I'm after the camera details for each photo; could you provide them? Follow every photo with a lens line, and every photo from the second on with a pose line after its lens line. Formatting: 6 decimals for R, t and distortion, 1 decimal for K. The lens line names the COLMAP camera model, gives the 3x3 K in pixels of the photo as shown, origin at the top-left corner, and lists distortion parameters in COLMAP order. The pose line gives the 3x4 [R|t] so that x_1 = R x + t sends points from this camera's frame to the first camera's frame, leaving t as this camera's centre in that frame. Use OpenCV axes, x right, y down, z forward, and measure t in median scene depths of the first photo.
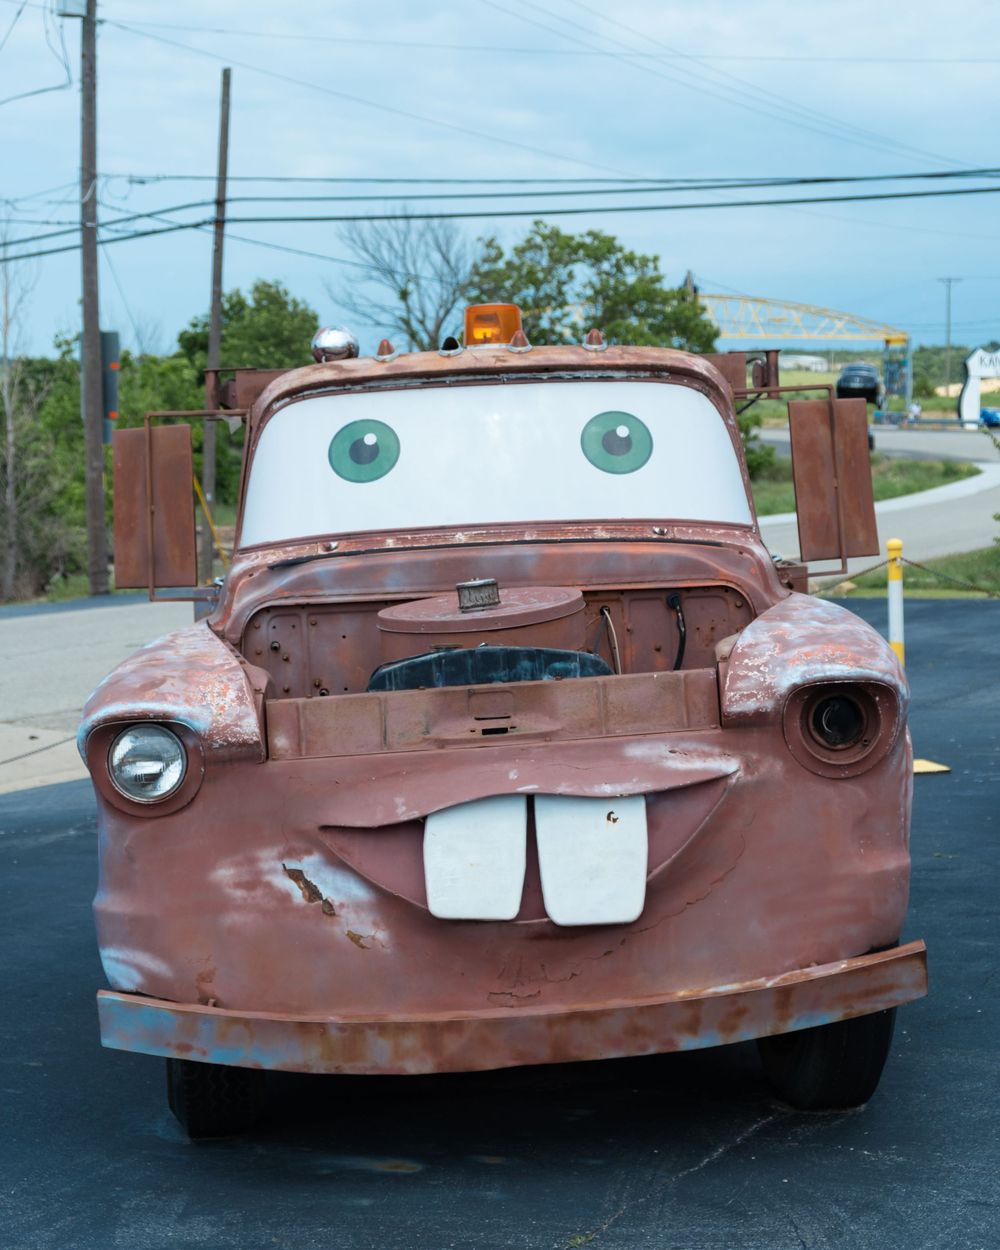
lens RADIAL K [[2419.9, 0, 500.6], [0, 2419.9, 627.5], [0, 0, 1]] dist [0.014632, 0.000000]
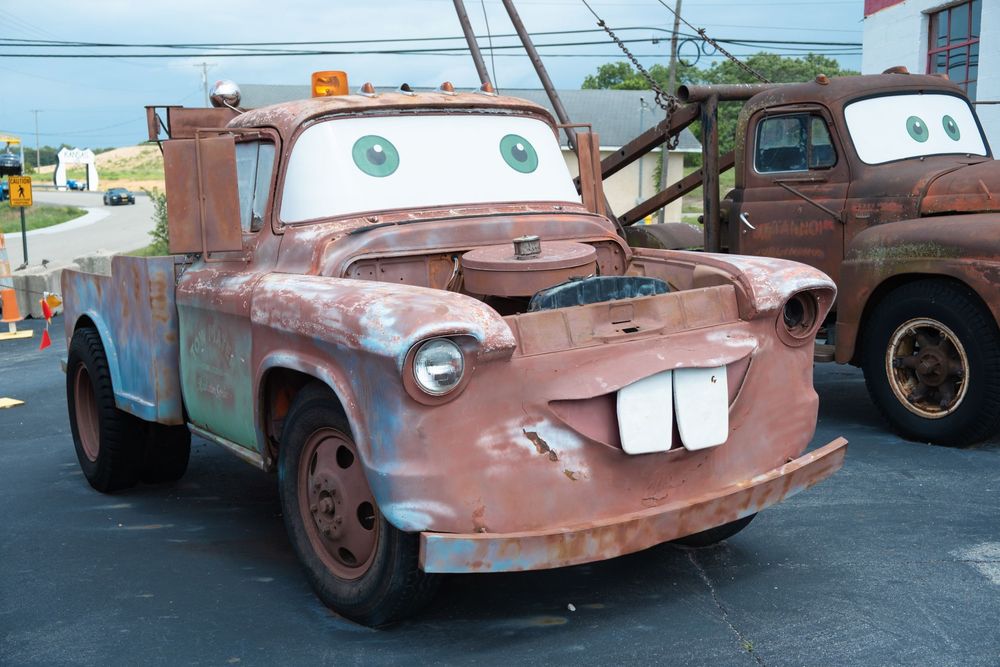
lens RADIAL K [[1217.9, 0, 449.9], [0, 1217.9, 348.0], [0, 0, 1]] dist [-0.013349, 0.000000]
pose [[0.858430, -0.061403, 0.509243, -0.496639], [0.038870, 0.997741, 0.054783, 0.007336], [-0.511457, -0.027233, 0.858877, 0.396950]]
